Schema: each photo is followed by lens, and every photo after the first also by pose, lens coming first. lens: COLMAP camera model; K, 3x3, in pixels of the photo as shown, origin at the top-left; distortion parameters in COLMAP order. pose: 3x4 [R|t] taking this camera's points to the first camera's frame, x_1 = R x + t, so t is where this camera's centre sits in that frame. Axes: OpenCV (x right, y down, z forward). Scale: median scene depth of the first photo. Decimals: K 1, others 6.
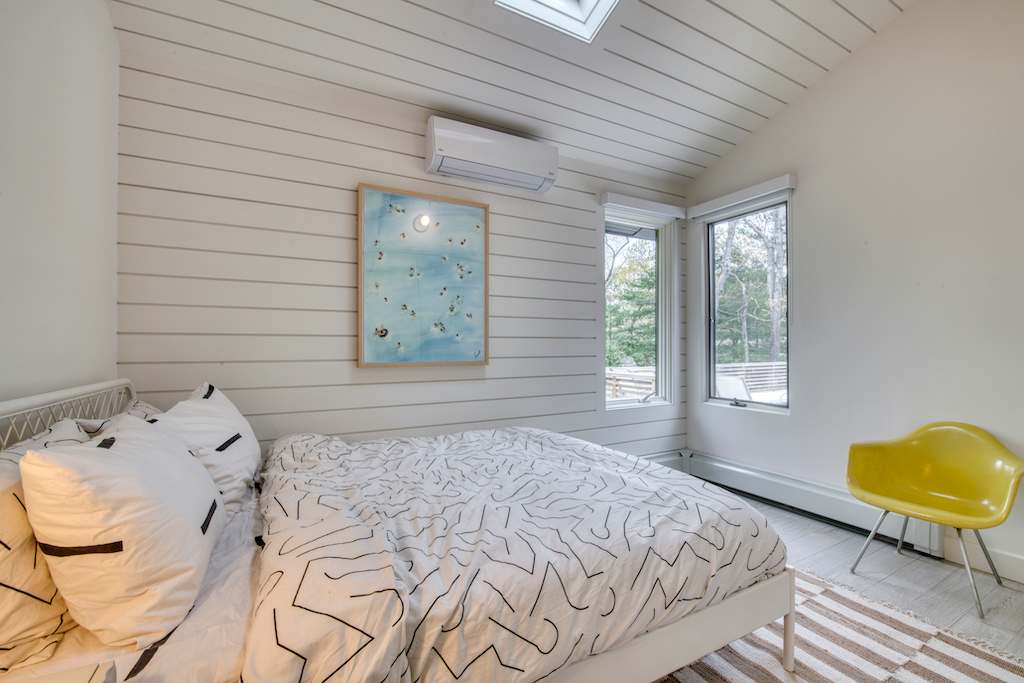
lens RADIAL K [[437.9, 0, 513.3], [0, 437.9, 344.7], [0, 0, 1]] dist [-0.000245, 0.000014]
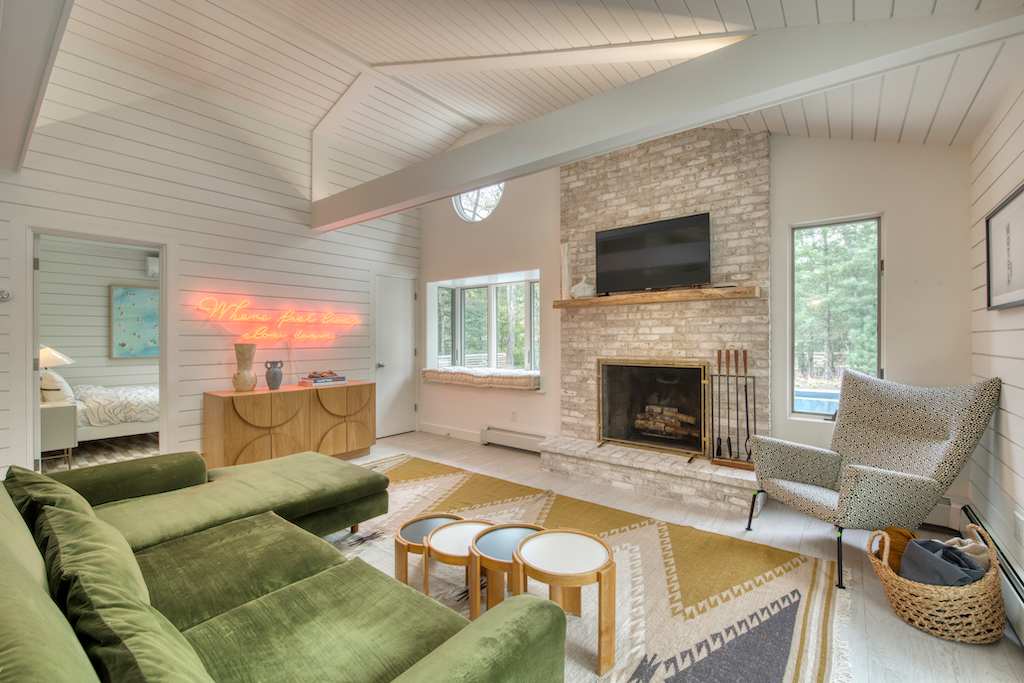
lens RADIAL K [[437.9, 0, 509.6], [0, 437.9, 341.0], [0, 0, 1]] dist [-0.000245, 0.000014]
pose [[0.920347, -0.000542, 0.391103, 0.732972], [-0.002986, 0.999960, 0.008411, -0.076679], [-0.391092, -0.008909, 0.920308, -2.096558]]
